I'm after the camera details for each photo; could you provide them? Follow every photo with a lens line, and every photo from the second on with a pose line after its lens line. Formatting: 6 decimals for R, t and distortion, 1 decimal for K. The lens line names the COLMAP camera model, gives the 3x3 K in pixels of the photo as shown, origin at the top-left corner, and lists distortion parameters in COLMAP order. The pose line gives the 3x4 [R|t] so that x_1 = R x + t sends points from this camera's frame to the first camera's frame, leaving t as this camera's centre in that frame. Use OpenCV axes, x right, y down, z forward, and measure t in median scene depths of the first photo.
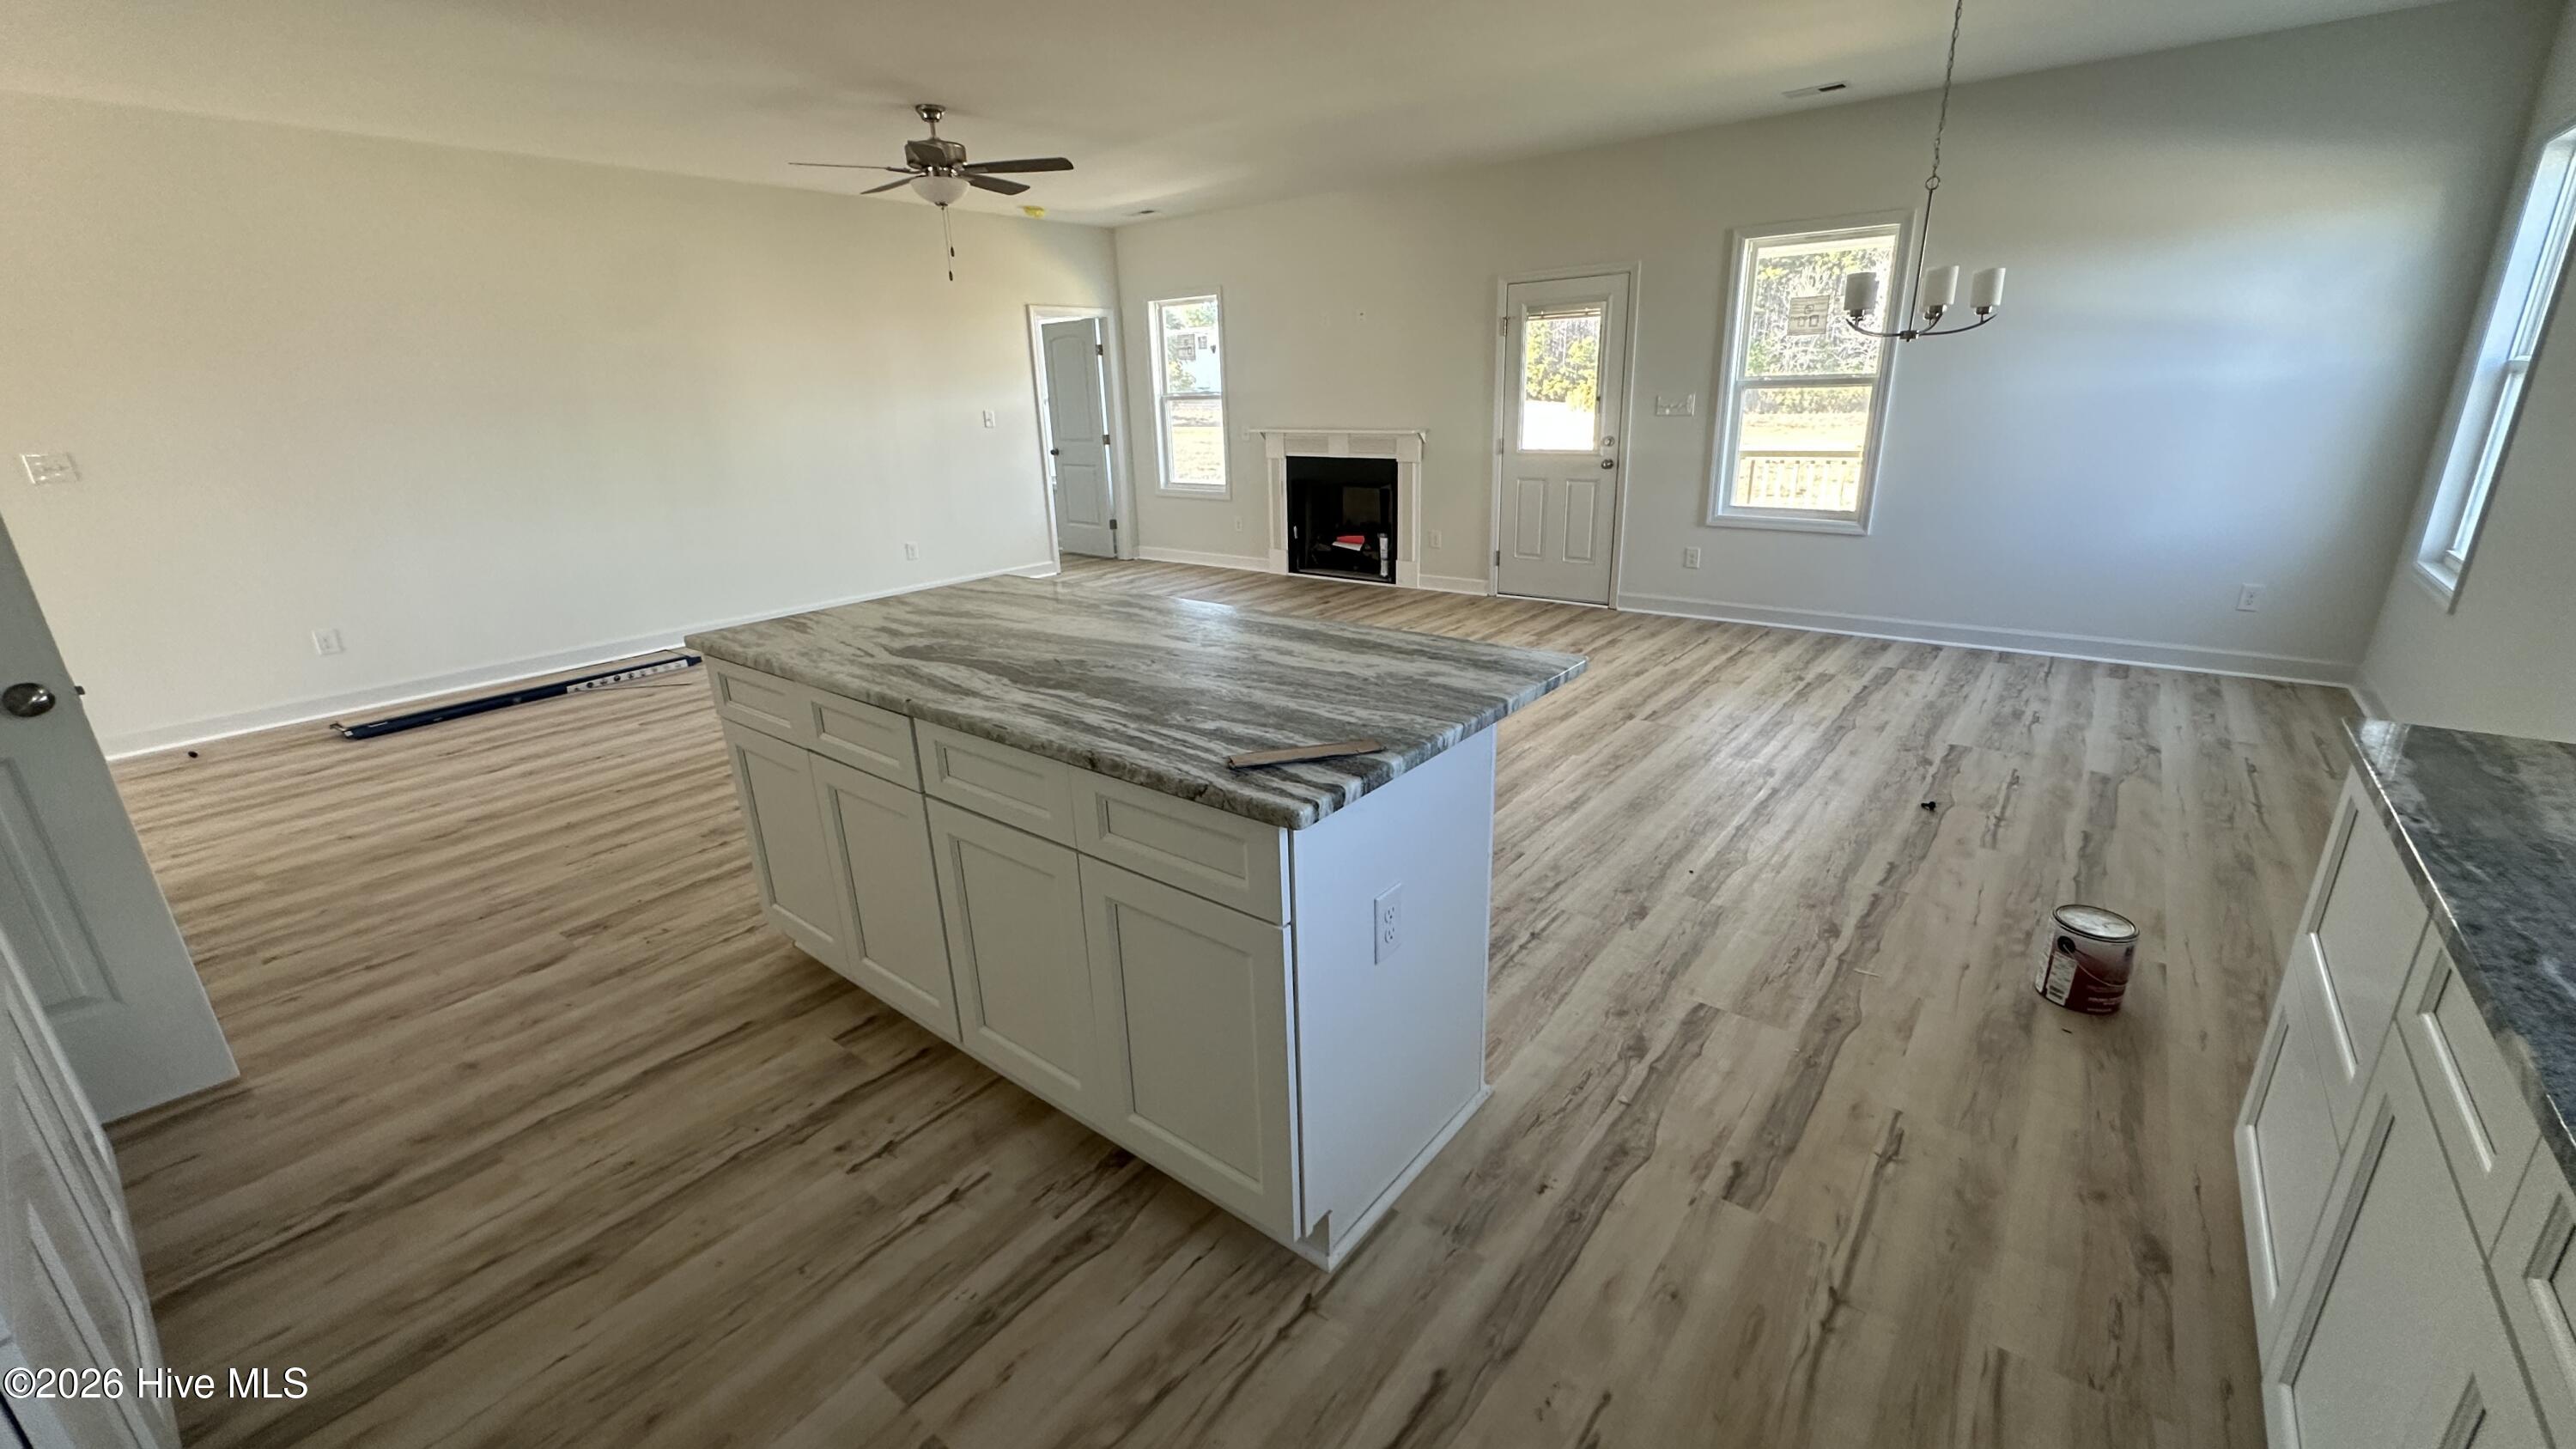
lens RADIAL K [[1027.8, 0, 1286.3], [0, 1027.8, 728.7], [0, 0, 1]] dist [-0.002321, 0.000269]
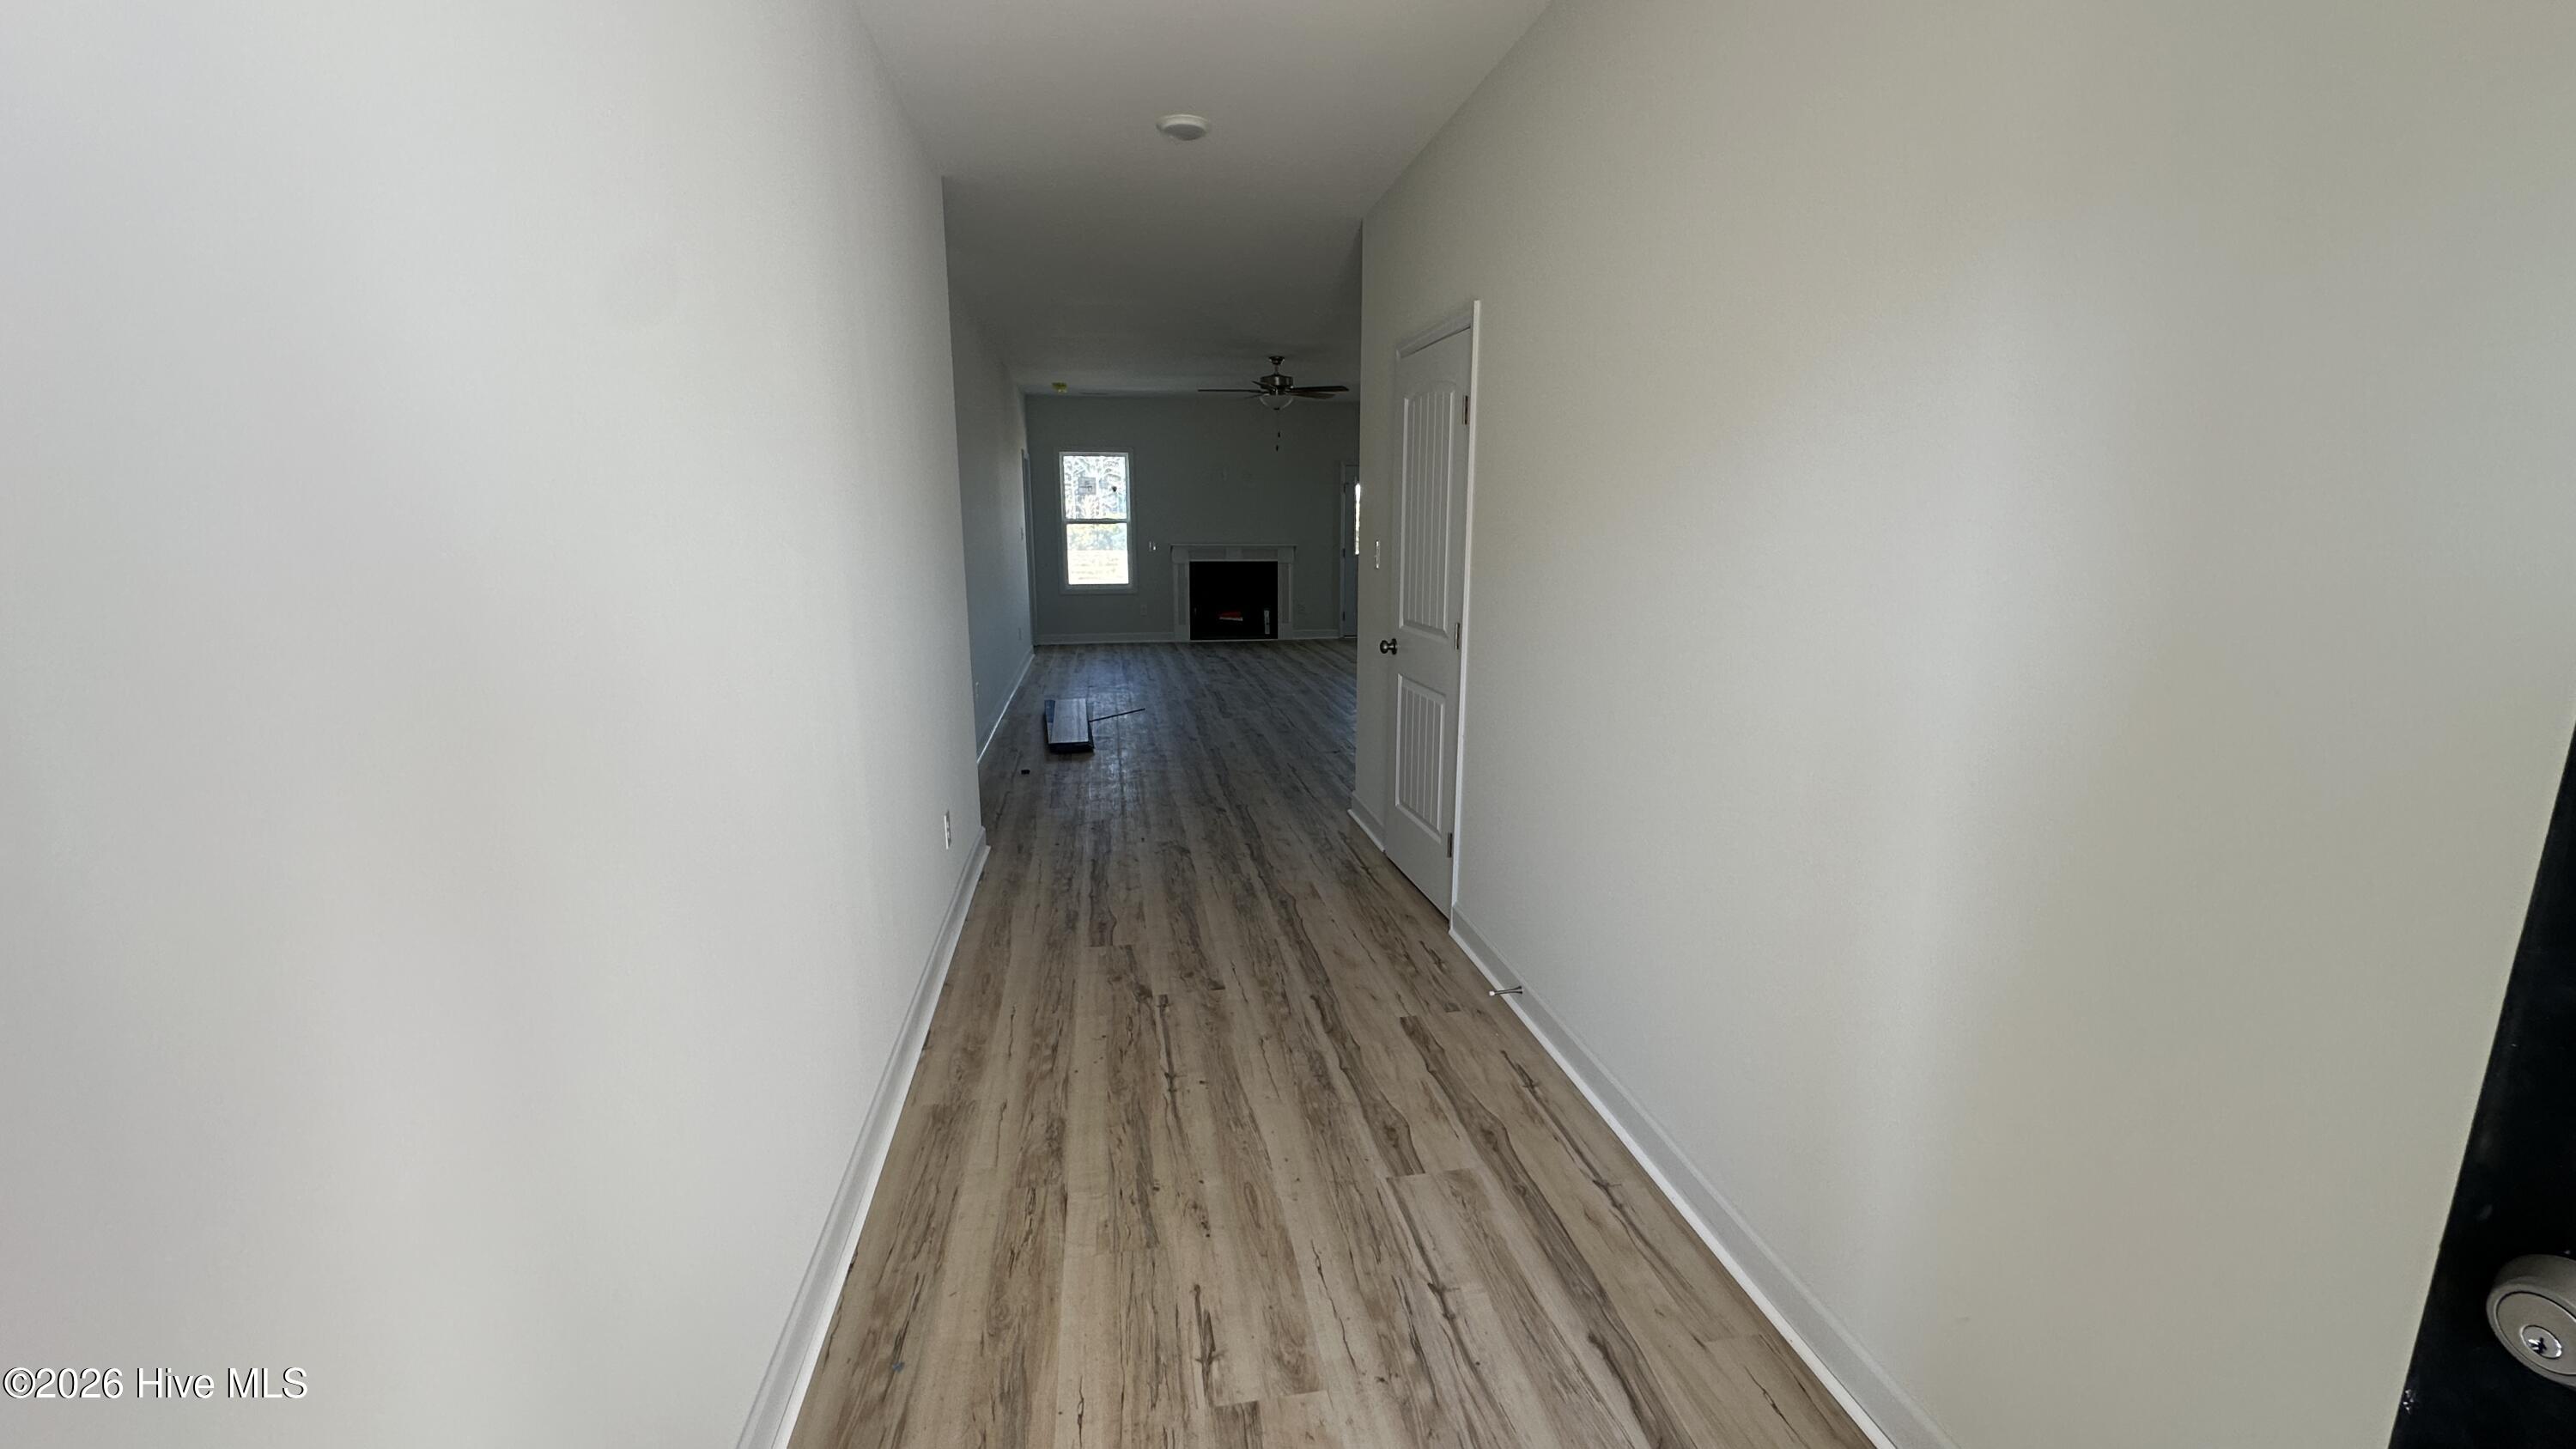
lens RADIAL K [[1027.8, 0, 1286.3], [0, 1027.8, 728.7], [0, 0, 1]] dist [-0.002321, 0.000269]
pose [[0.687635, -0.112359, 0.717310, -1.178731], [0.213400, 0.975593, -0.051755, 0.091493], [-0.693988, 0.188662, 0.694829, -0.100489]]
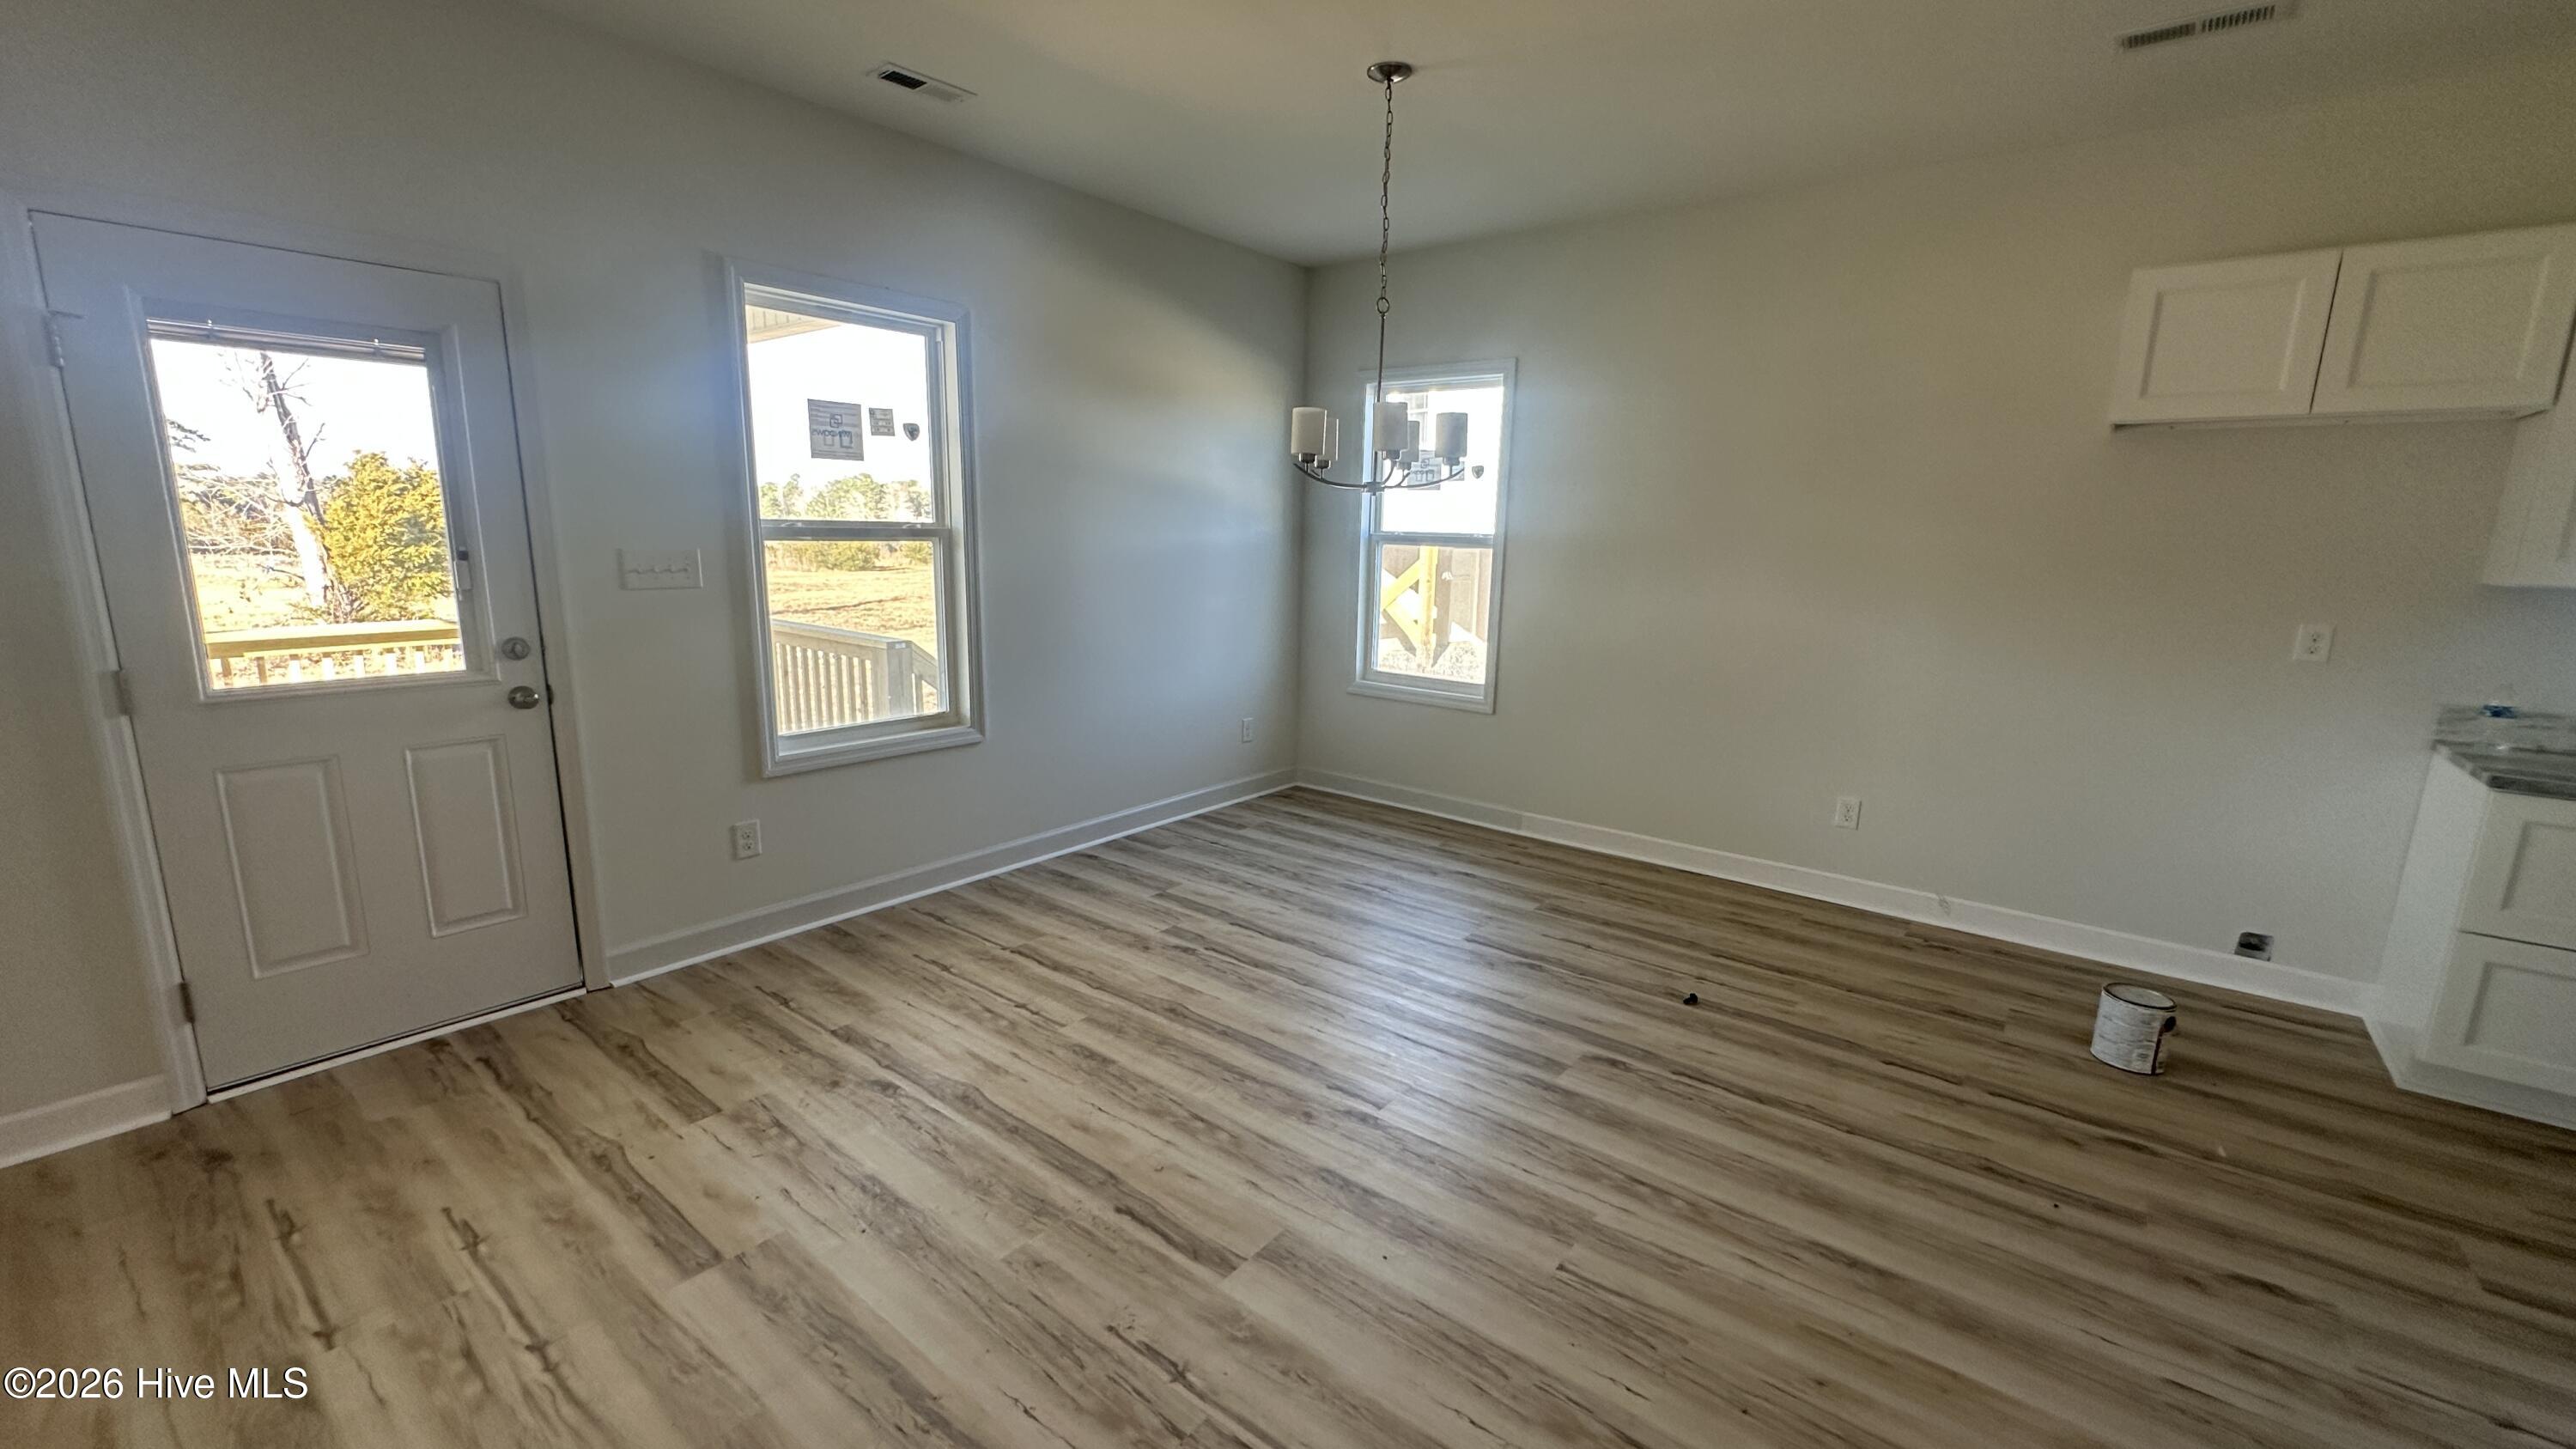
lens RADIAL K [[1027.8, 0, 1286.3], [0, 1027.8, 728.7], [0, 0, 1]] dist [-0.002321, 0.000269]
pose [[0.001380, -0.166987, 0.985958, -0.122371], [0.293919, 0.942477, 0.159211, -0.209170], [-0.955829, 0.289572, 0.050381, 0.636508]]
